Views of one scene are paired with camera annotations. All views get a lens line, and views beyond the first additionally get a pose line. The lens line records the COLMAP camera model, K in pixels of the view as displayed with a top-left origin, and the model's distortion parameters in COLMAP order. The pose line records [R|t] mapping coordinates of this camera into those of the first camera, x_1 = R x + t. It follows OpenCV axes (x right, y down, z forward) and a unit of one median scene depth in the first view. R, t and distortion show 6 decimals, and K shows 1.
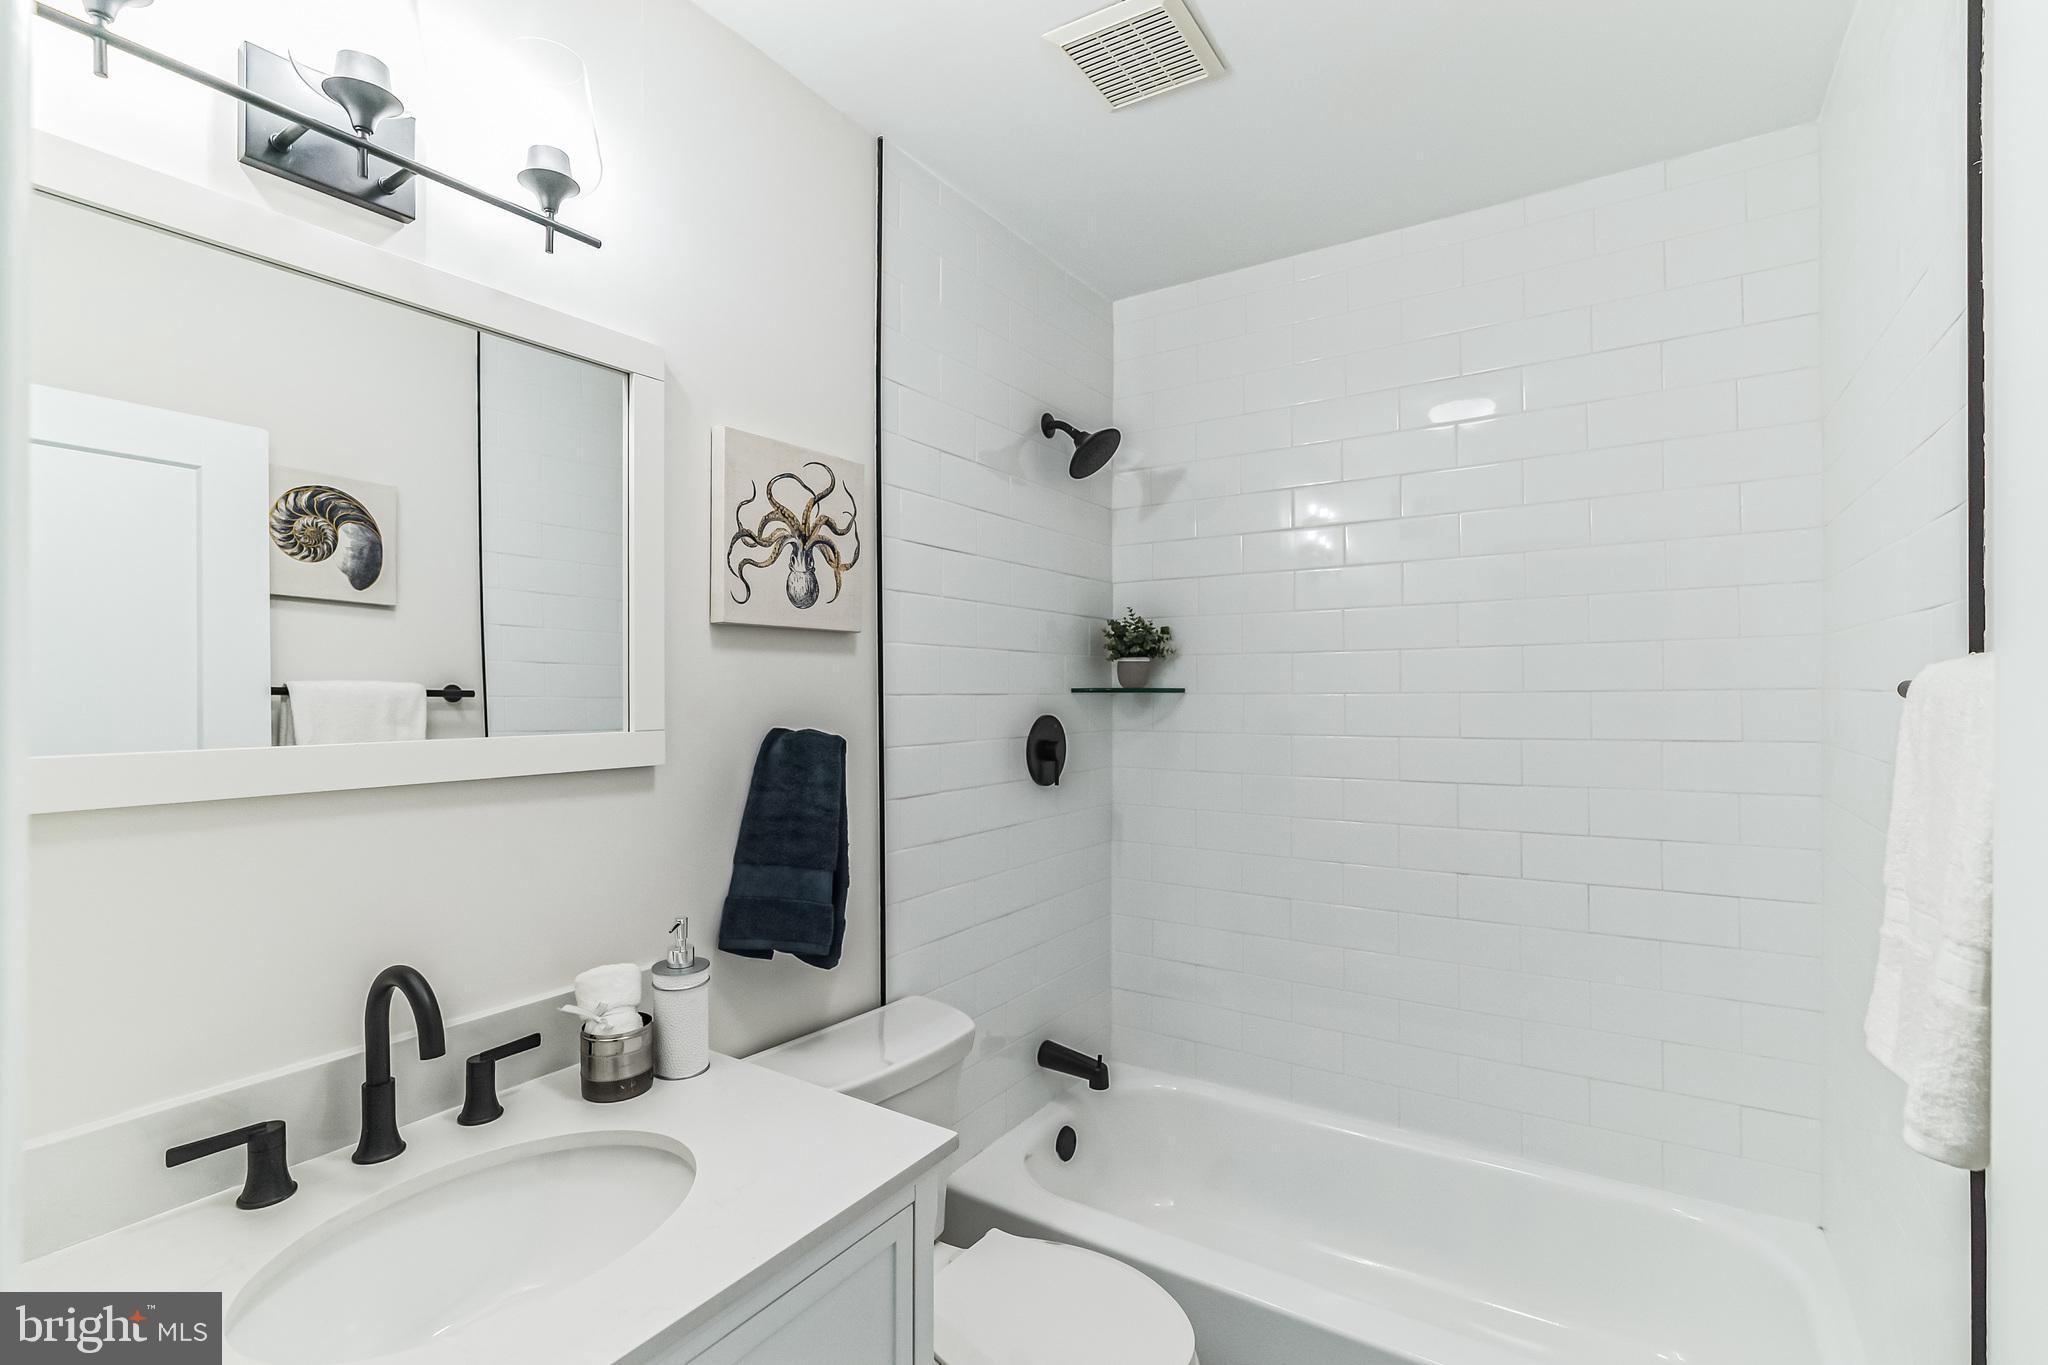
lens RADIAL K [[933.8, 0, 1024.0], [0, 933.8, 682.5], [0, 0, 1]] dist [-0.003190, 0.000096]
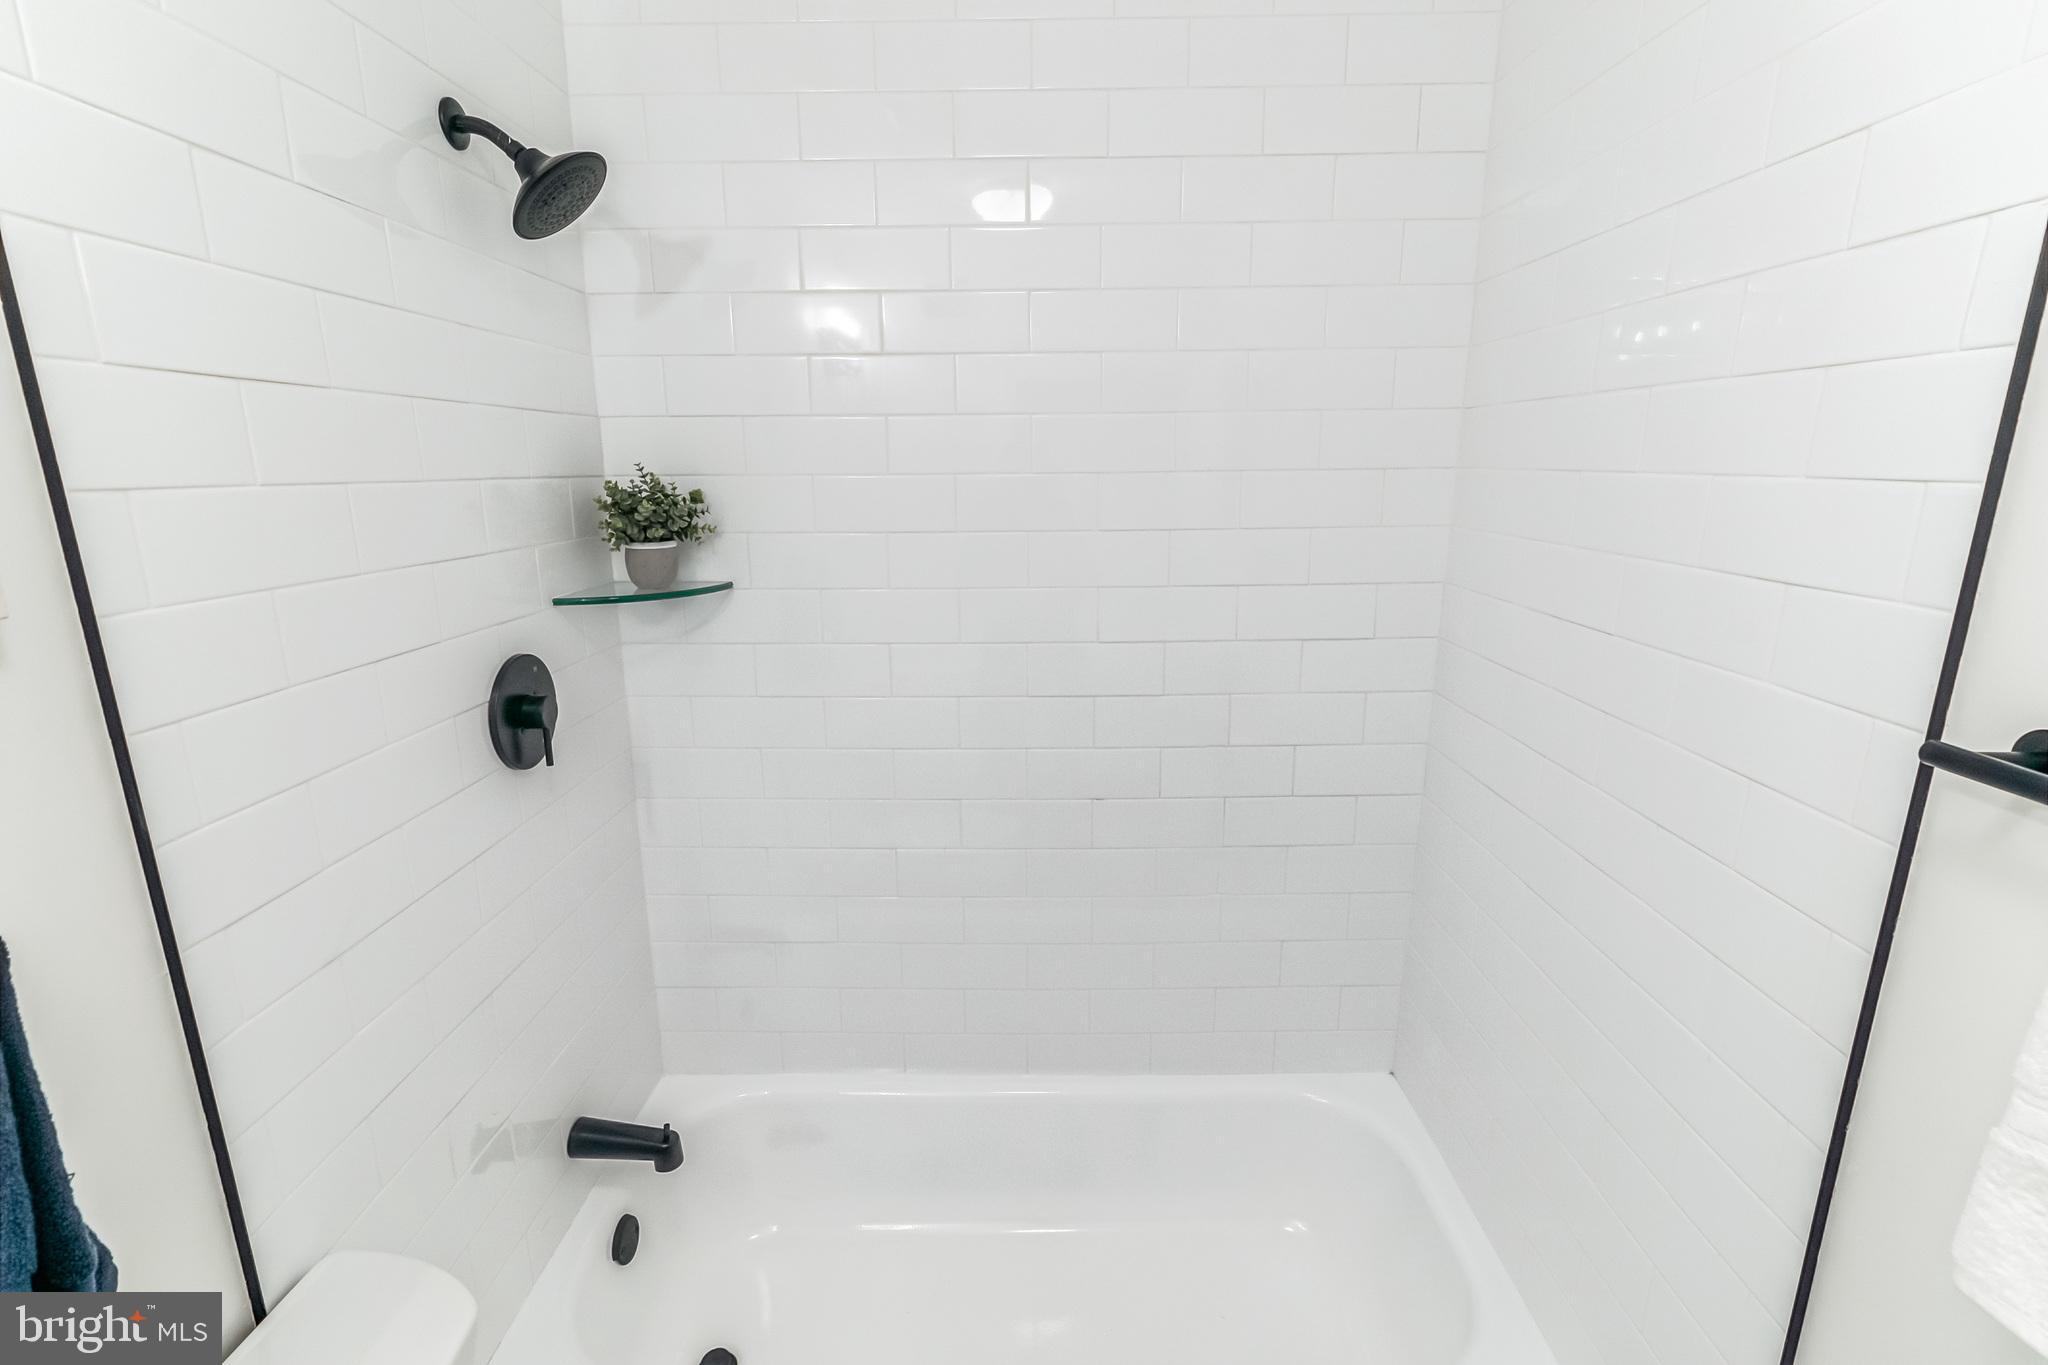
lens RADIAL K [[919.9, 0, 1027.0], [0, 919.9, 676.6], [0, 0, 1]] dist [-0.010149, 0.001551]
pose [[0.839614, -0.122951, 0.529085, -0.013646], [-0.002033, 0.973327, 0.229413, -0.084362], [-0.543179, -0.193694, 0.816969, 0.319950]]
